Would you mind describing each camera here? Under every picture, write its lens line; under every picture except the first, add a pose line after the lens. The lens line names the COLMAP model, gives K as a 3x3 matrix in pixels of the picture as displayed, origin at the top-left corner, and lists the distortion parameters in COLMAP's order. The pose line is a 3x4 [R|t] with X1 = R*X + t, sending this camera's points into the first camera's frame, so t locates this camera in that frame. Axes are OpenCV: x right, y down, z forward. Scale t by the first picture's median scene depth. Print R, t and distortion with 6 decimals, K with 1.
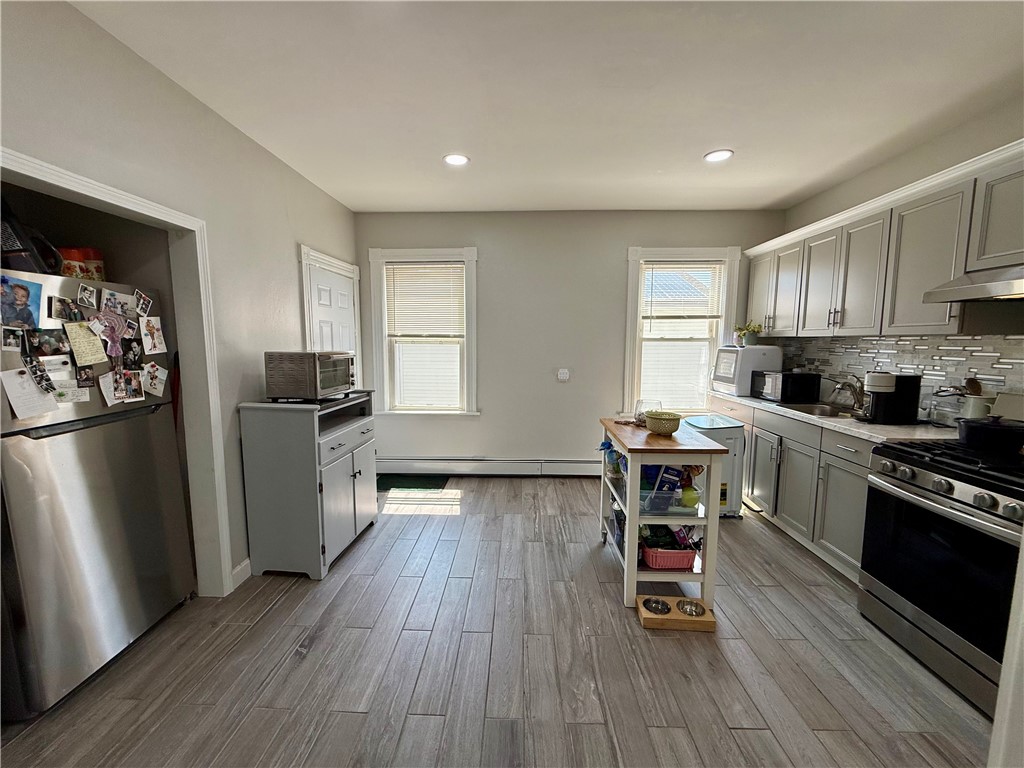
lens RADIAL K [[407.9, 0, 508.2], [0, 407.9, 385.7], [0, 0, 1]] dist [-0.001134, 0.000404]
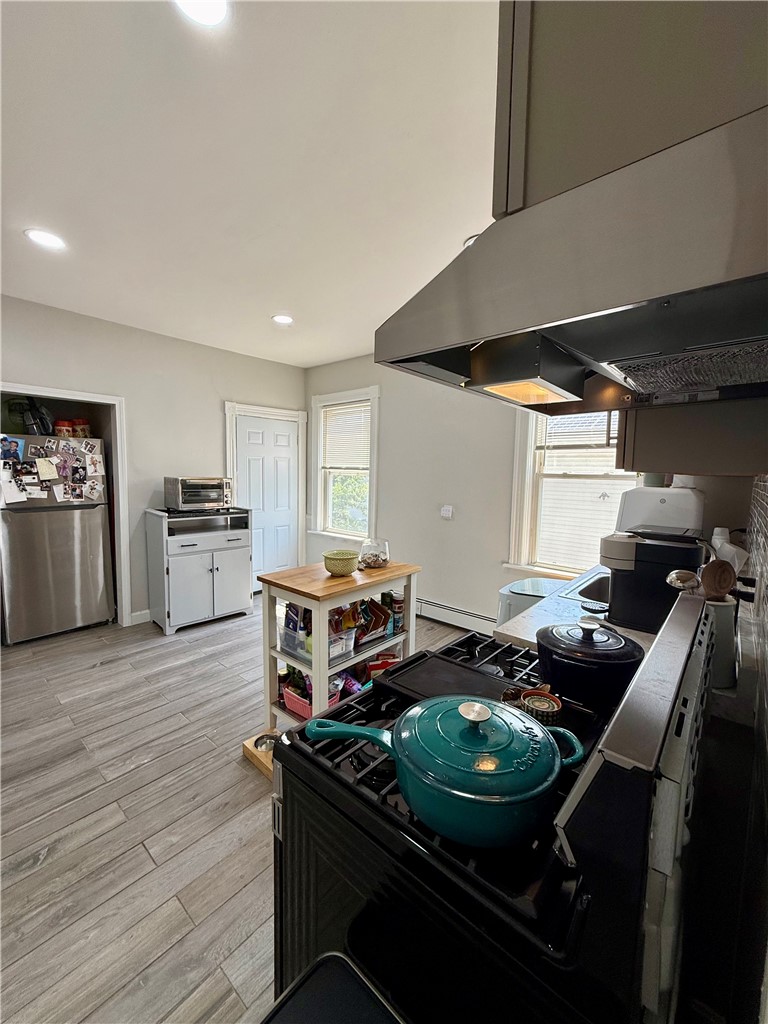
lens RADIAL K [[407.9, 0, 383.6], [0, 407.9, 508.6], [0, 0, 1]] dist [-0.001134, 0.000404]
pose [[0.779371, 0.070976, -0.622530, 1.007357], [-0.087770, 0.996134, 0.003688, -0.042449], [0.620385, 0.051765, 0.782588, 0.326515]]
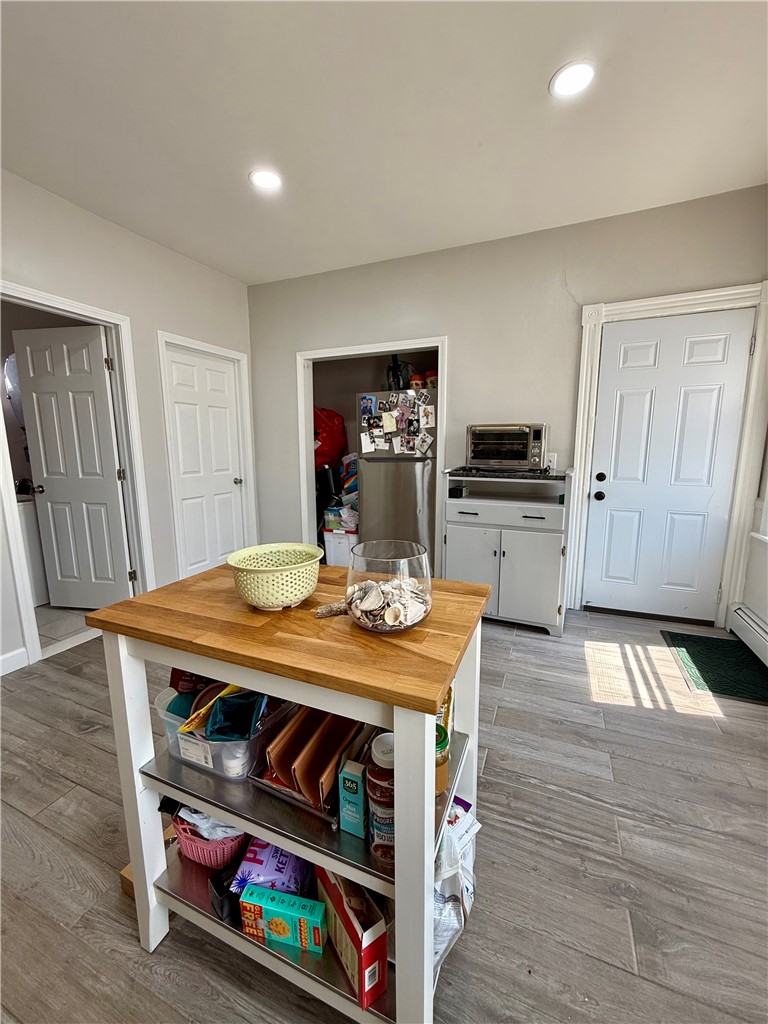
lens RADIAL K [[407.9, 0, 383.6], [0, 407.9, 508.6], [0, 0, 1]] dist [-0.001134, 0.000404]
pose [[-0.358248, 0.151349, -0.921277, 0.681727], [-0.099081, 0.975037, 0.198710, -0.057240], [0.928354, 0.162469, -0.334309, 1.200525]]
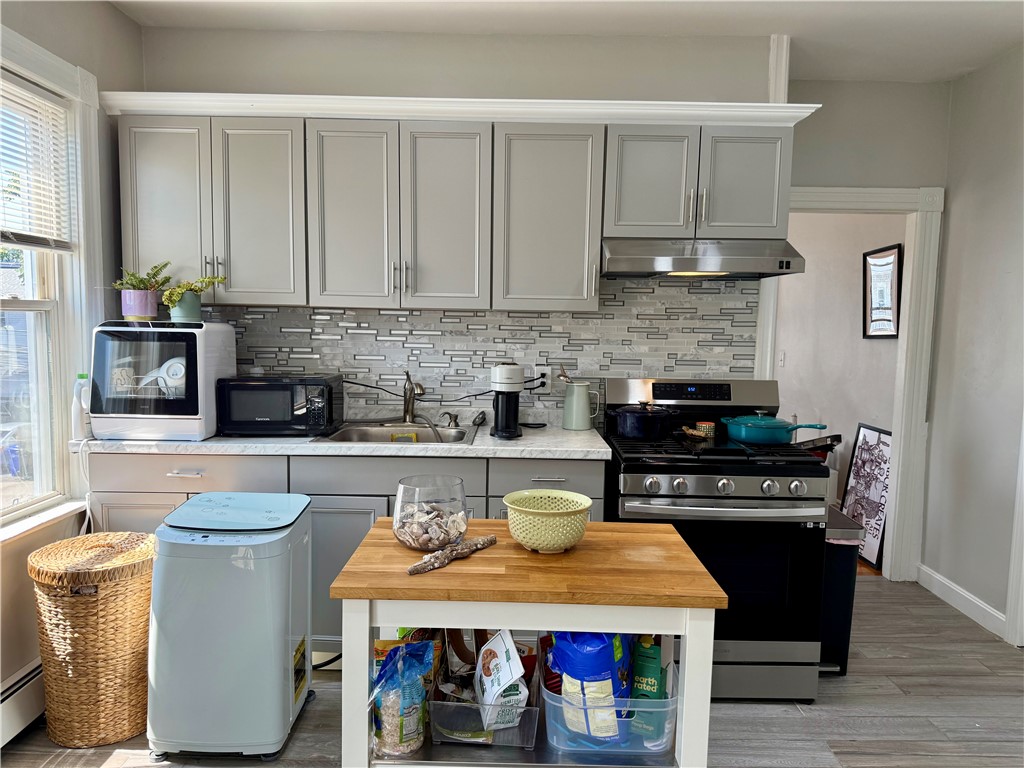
lens RADIAL K [[720.4, 0, 512.0], [0, 720.4, 389.7], [0, 0, 1]] dist [0.056359, -0.067778]
pose [[-0.032174, -0.094763, 0.994980, -0.308824], [0.092810, 0.990911, 0.097377, -0.107068], [-0.995164, 0.095477, -0.023086, 1.028475]]
